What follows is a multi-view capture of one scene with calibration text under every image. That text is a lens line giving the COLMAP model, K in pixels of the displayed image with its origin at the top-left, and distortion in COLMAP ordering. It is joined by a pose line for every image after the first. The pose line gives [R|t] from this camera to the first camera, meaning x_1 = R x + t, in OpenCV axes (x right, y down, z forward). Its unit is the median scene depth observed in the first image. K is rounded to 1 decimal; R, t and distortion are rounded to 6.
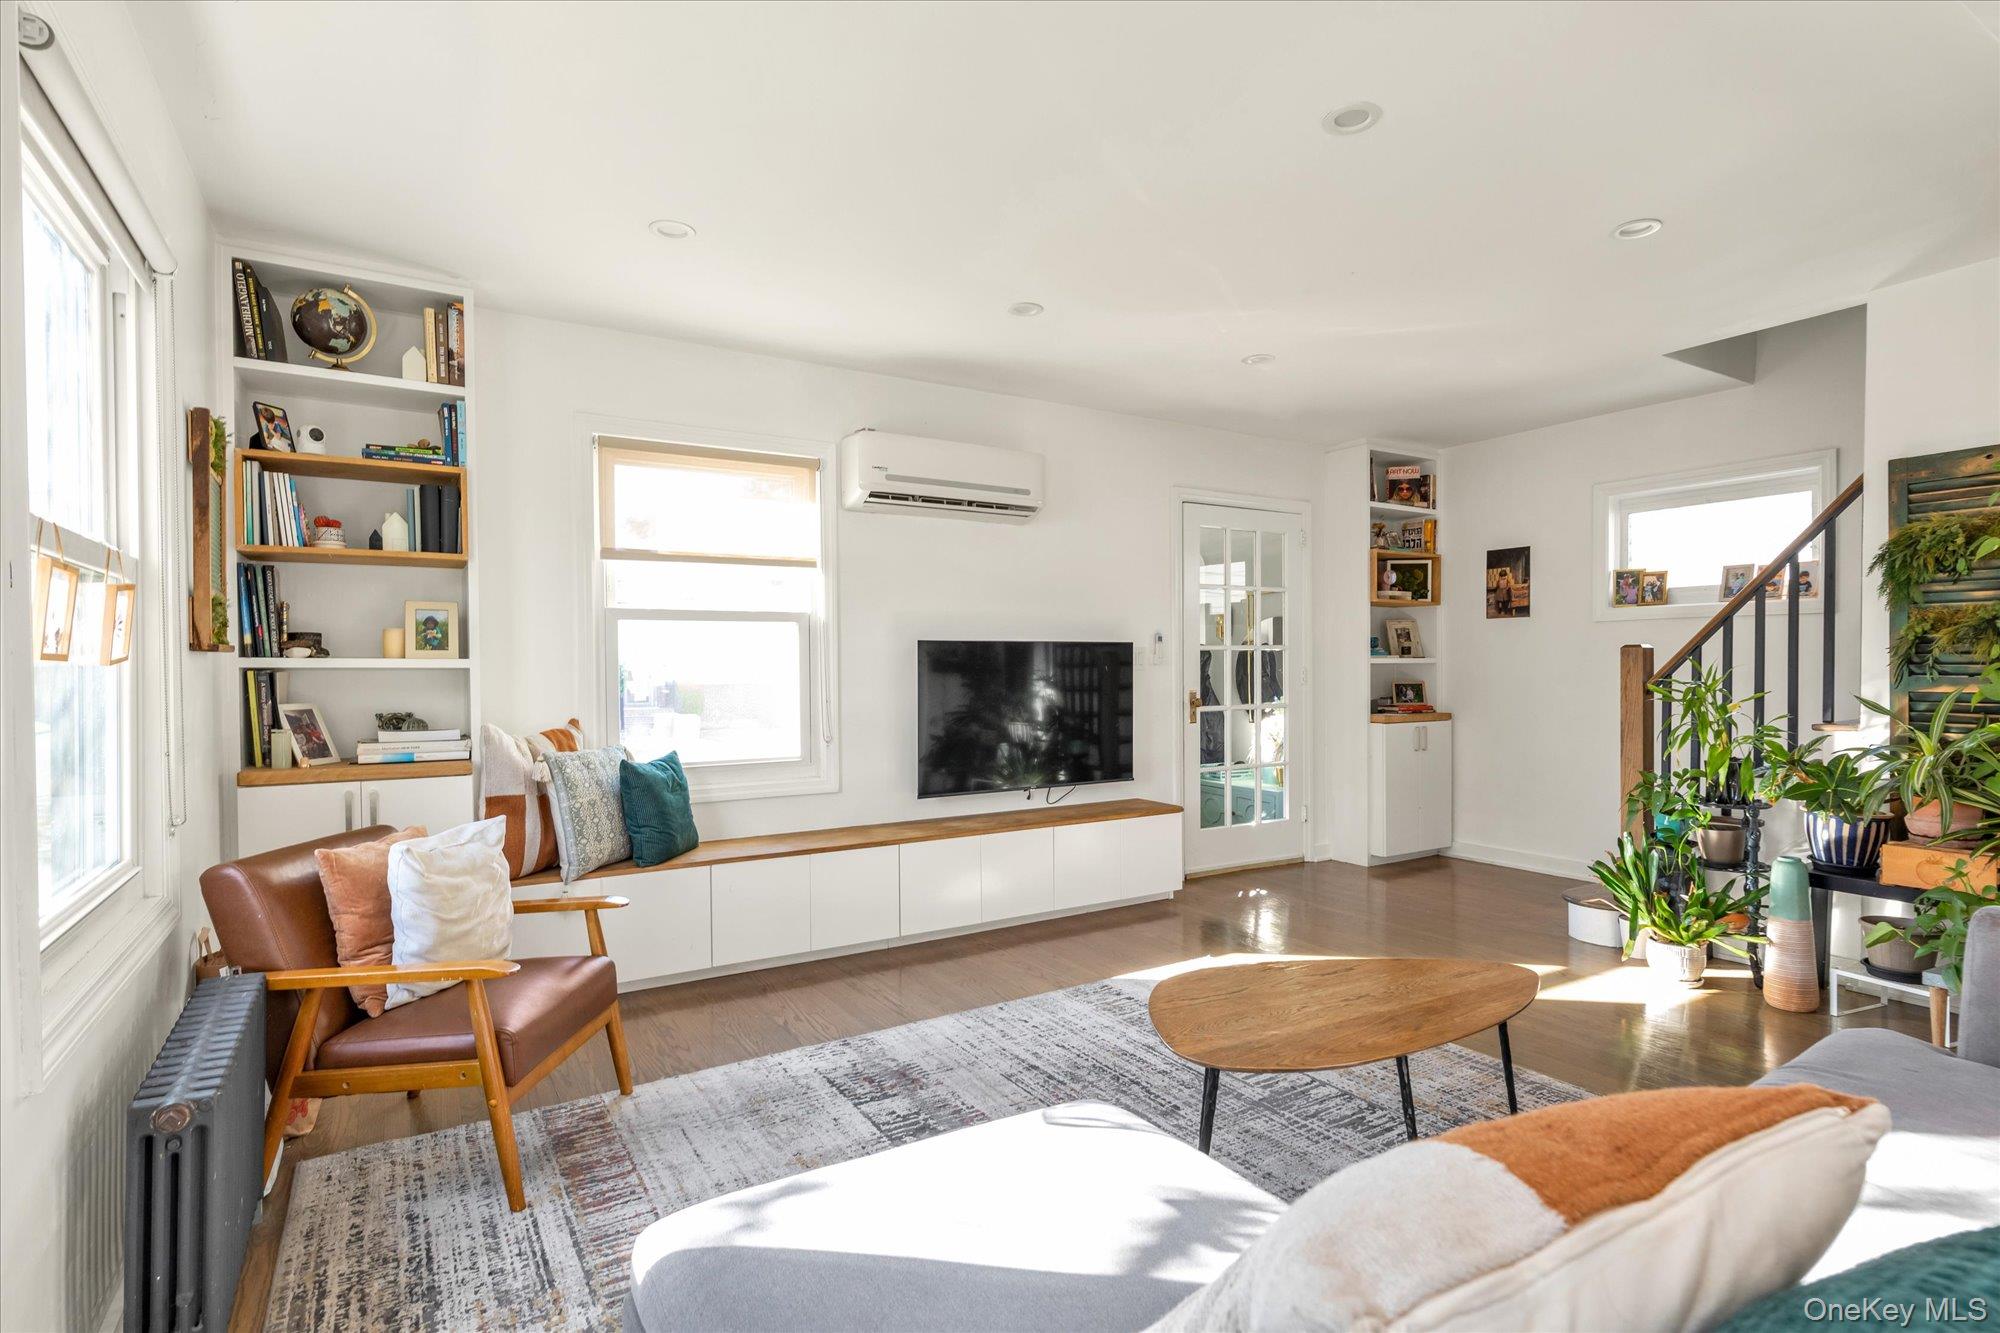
lens RADIAL K [[989.1, 0, 1004.8], [0, 989.1, 670.5], [0, 0, 1]] dist [-0.001929, -0.000077]
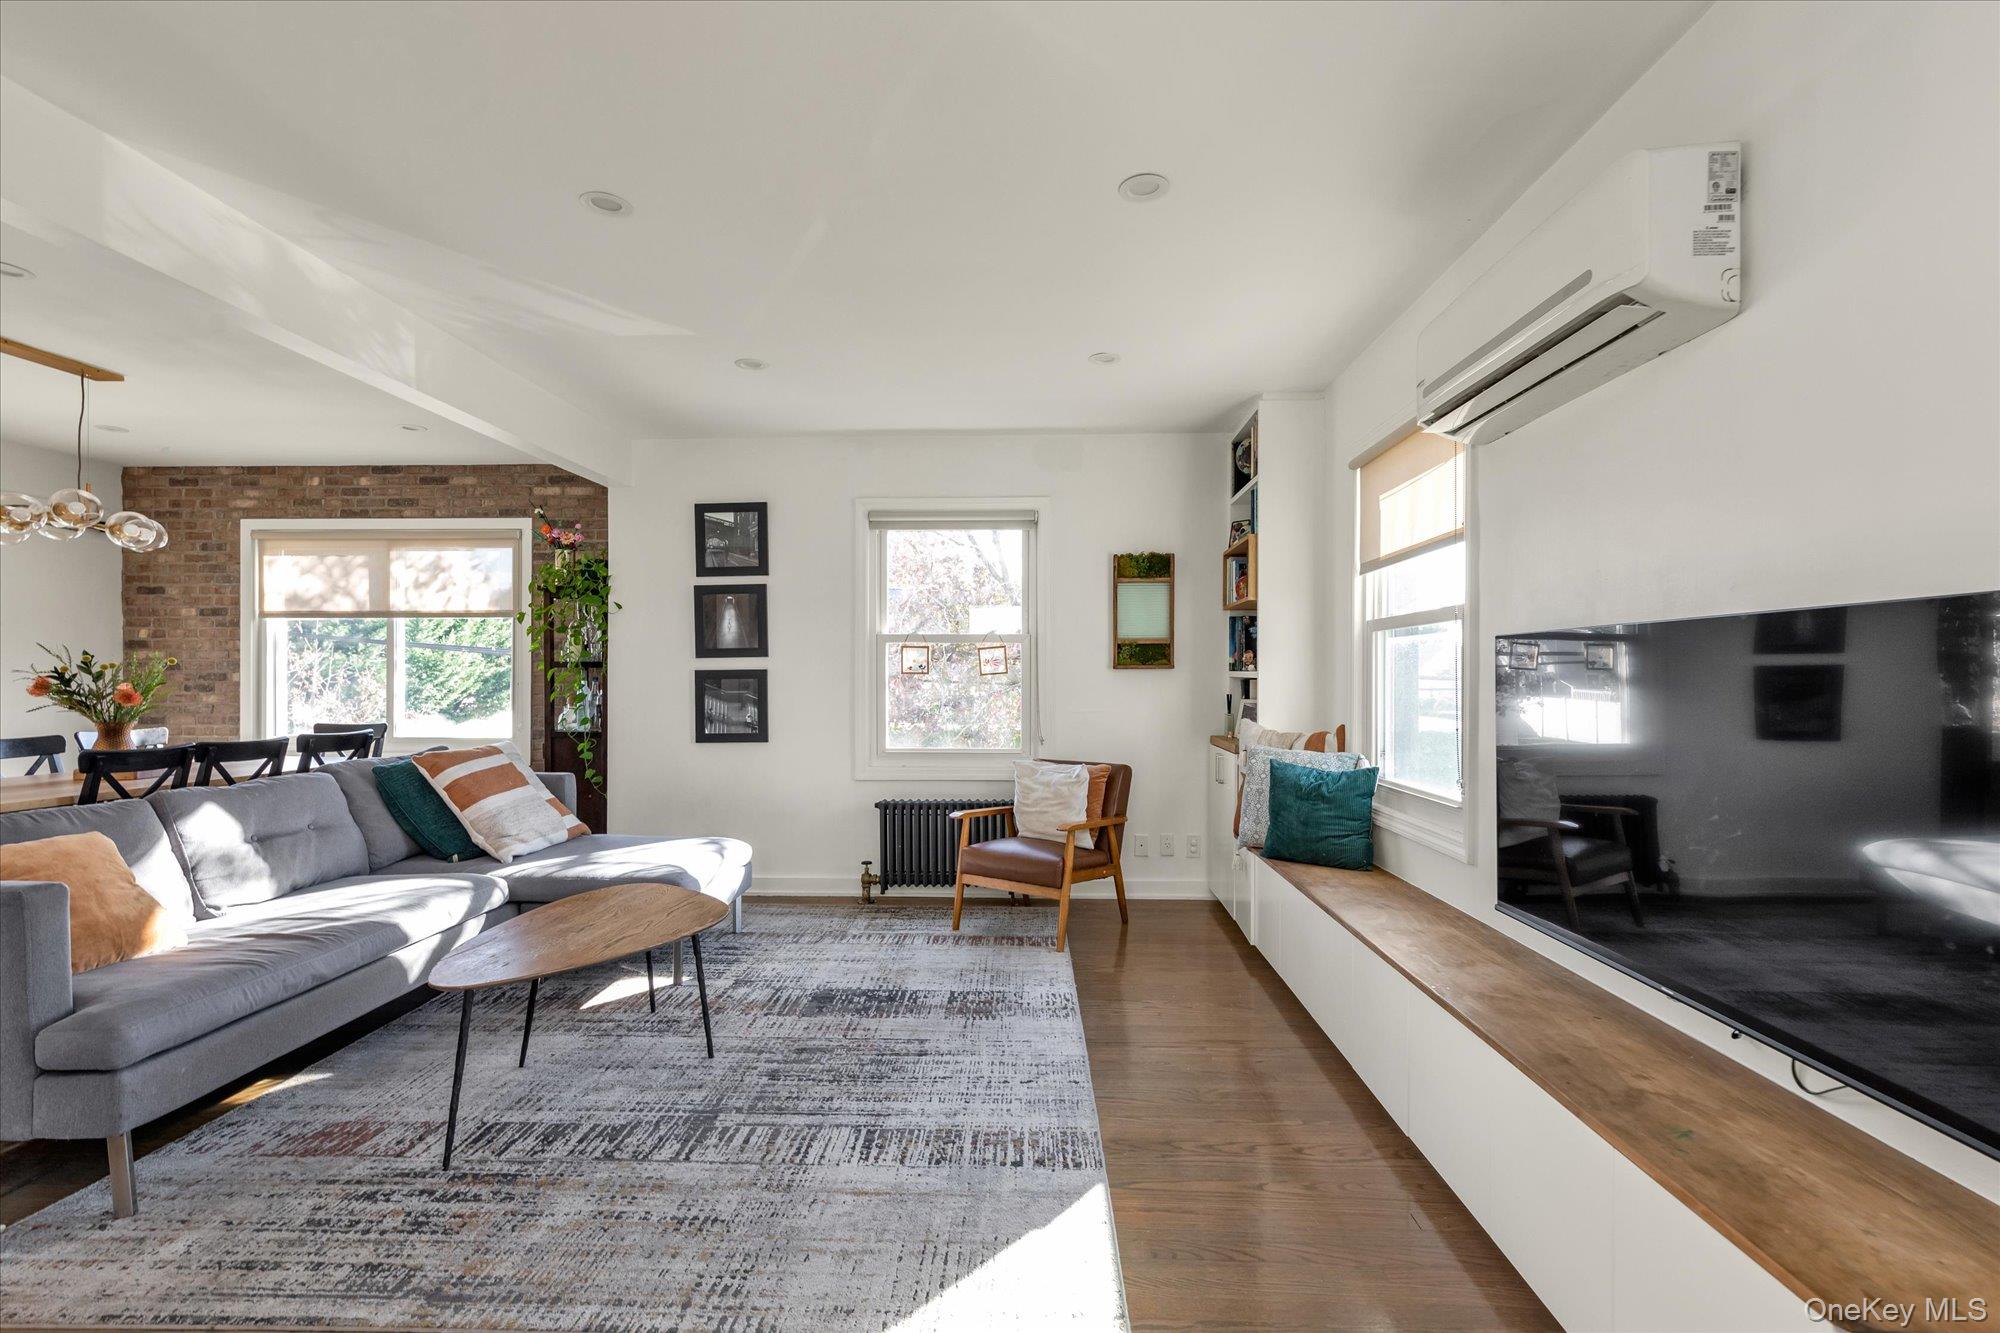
lens RADIAL K [[890.4, 0, 999.0], [0, 890.4, 674.2], [0, 0, 1]] dist [0.001456, 0.000035]
pose [[-0.565455, 0.003973, -0.824770, 0.812454], [-0.005100, 0.999952, 0.008313, -0.017590], [0.824763, 0.008907, -0.565408, 1.689144]]
